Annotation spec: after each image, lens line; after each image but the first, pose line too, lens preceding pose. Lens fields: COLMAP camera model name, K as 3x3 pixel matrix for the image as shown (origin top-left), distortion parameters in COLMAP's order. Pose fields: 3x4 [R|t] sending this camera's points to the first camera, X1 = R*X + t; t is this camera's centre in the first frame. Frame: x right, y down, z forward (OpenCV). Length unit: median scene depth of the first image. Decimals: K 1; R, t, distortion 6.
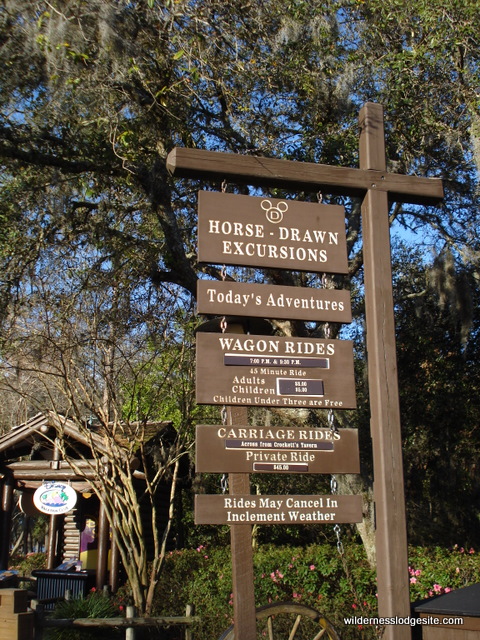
lens RADIAL K [[698.1, 0, 240.0], [0, 698.1, 320.0], [0, 0, 1]] dist [-0.109311, -0.038139]
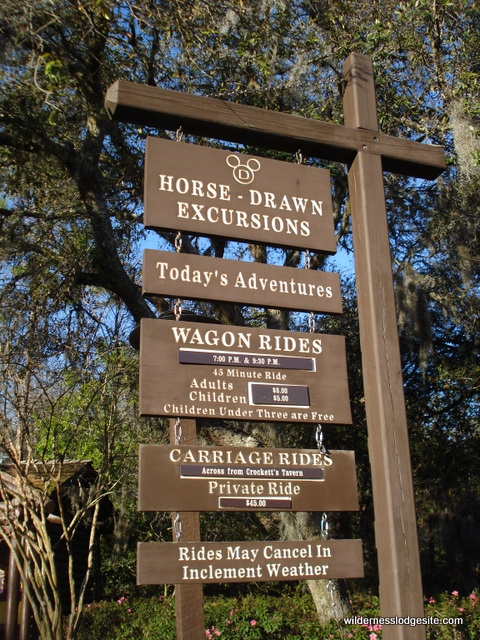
lens RADIAL K [[698.1, 0, 240.0], [0, 698.1, 320.0], [0, 0, 1]] dist [-0.109311, -0.038139]
pose [[0.993327, 0.018324, 0.113863, -0.040817], [-0.011315, 0.998019, -0.061895, 0.060958], [-0.114771, 0.060193, 0.991567, 0.250393]]
